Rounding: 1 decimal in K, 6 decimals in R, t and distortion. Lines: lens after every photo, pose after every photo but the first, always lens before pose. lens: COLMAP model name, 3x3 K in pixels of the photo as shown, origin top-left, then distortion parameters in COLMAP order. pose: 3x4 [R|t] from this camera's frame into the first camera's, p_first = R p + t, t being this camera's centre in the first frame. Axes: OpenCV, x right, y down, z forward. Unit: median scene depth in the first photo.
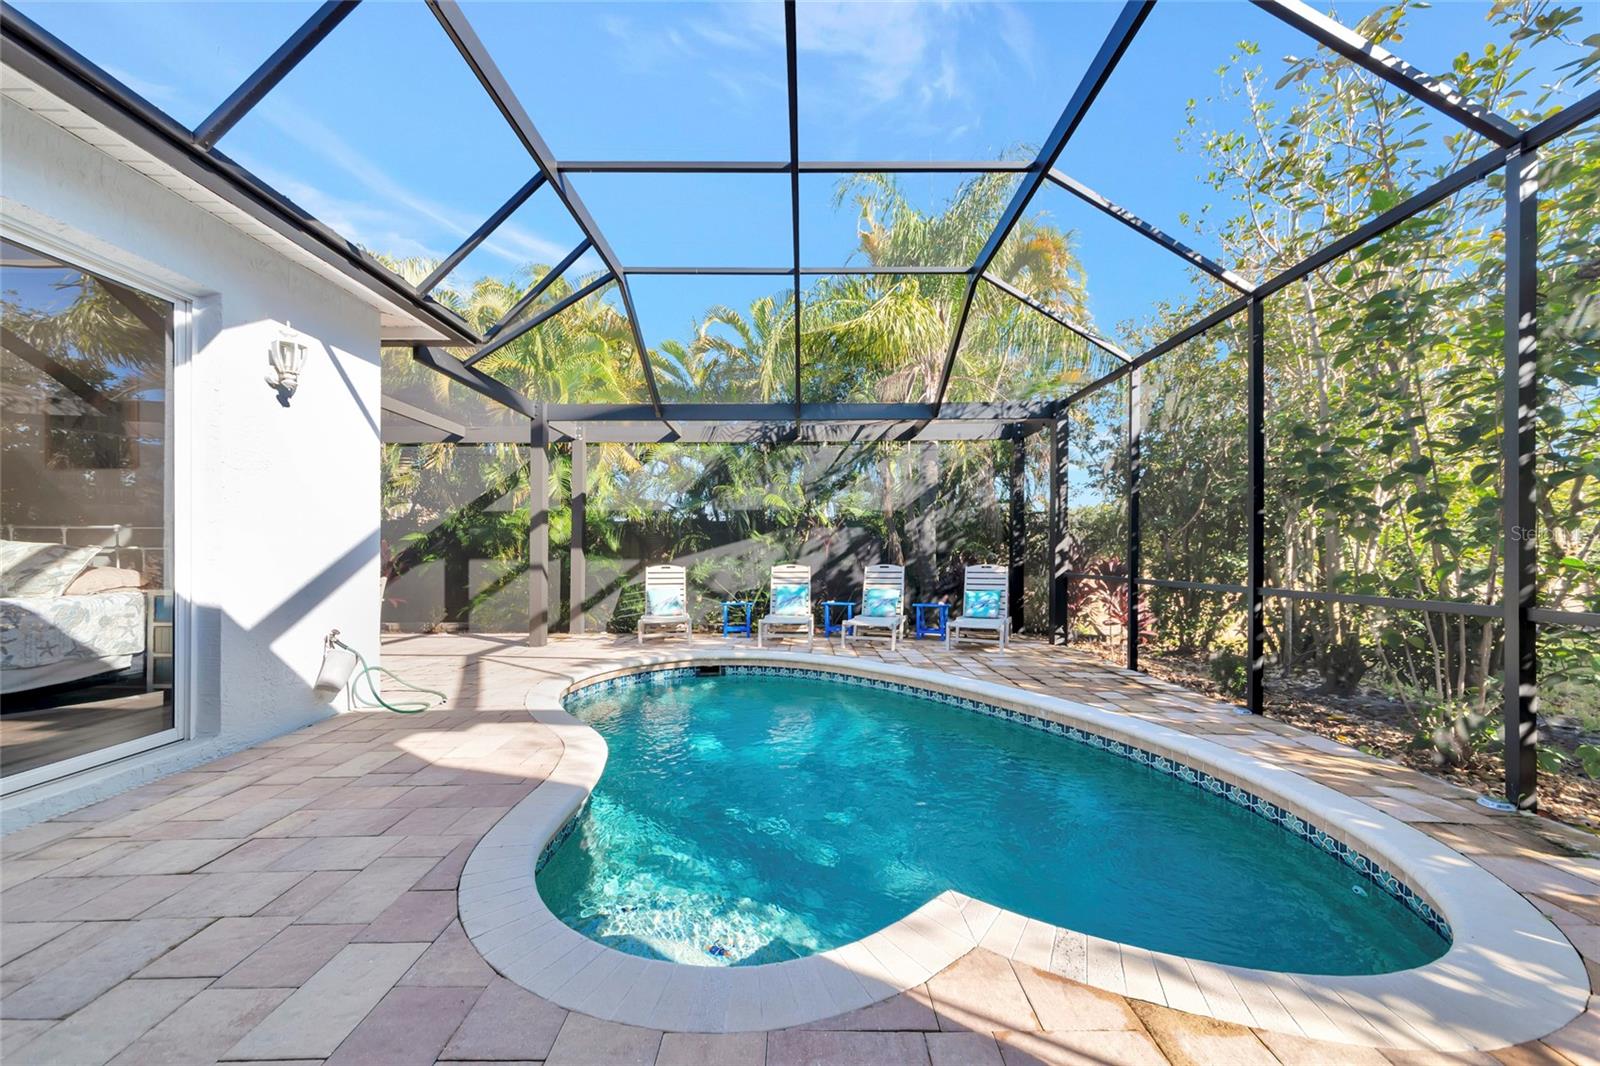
lens RADIAL K [[570.0, 0, 803.9], [0, 570.0, 541.2], [0, 0, 1]] dist [0.000678, 0.000091]
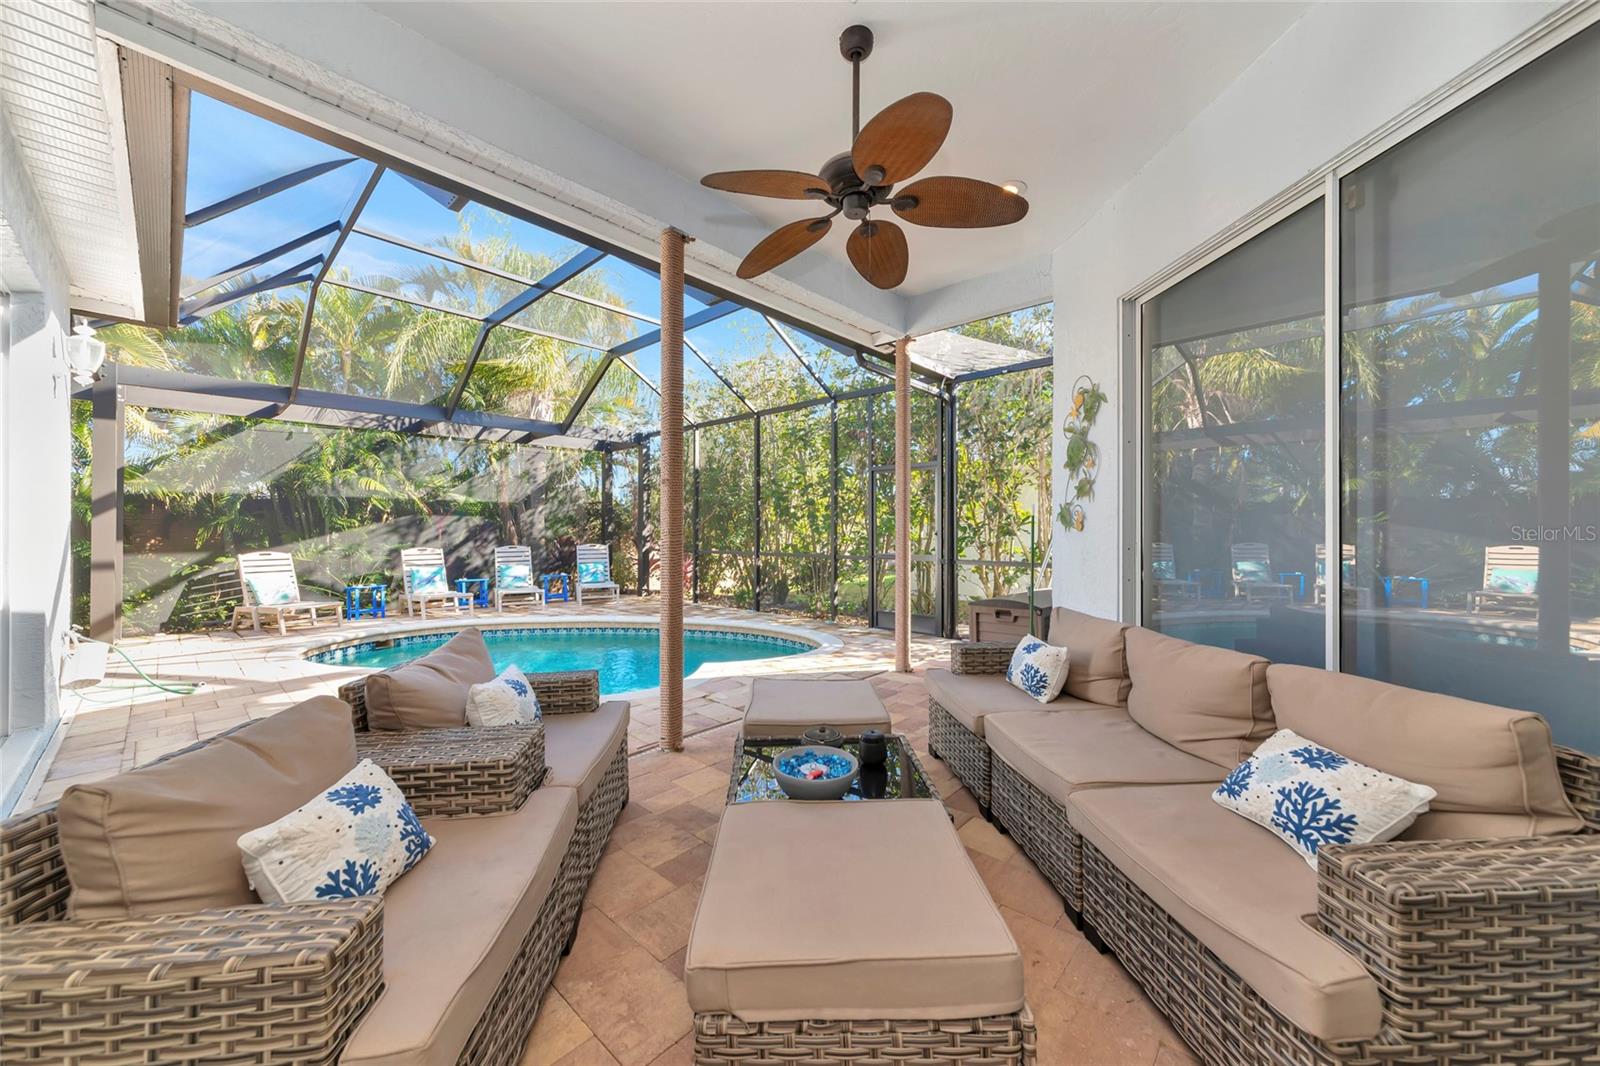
lens RADIAL K [[581.9, 0, 803.2], [0, 581.9, 524.2], [0, 0, 1]] dist [0.000047, -0.000024]
pose [[0.663713, 0.009590, 0.747926, -0.418519], [-0.006668, 0.999954, -0.006904, -0.006030], [-0.747957, -0.000405, 0.663747, -0.332453]]
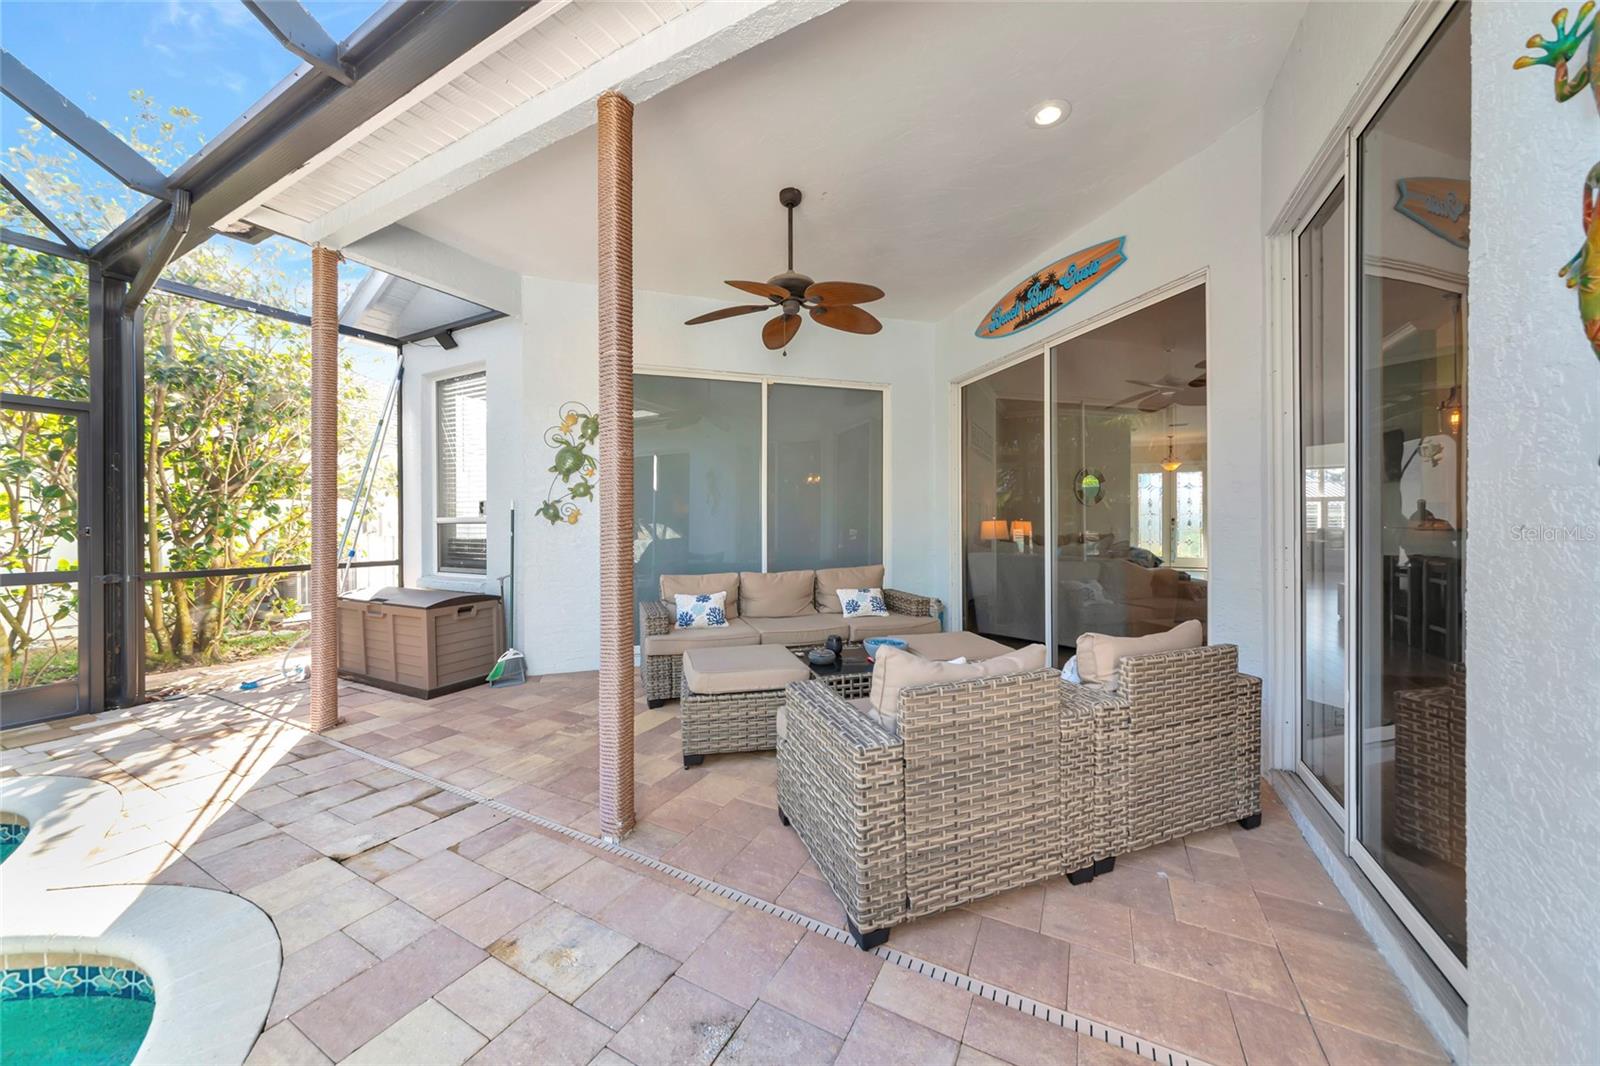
lens RADIAL K [[557.5, 0, 772.8], [0, 557.5, 535.0], [0, 0, 1]] dist [0.000616, 0.008548]
pose [[-0.868284, -0.002072, 0.496063, -0.369567], [0.007992, 0.999803, 0.018166, -0.001952], [-0.496003, 0.019738, -0.868097, 0.299169]]
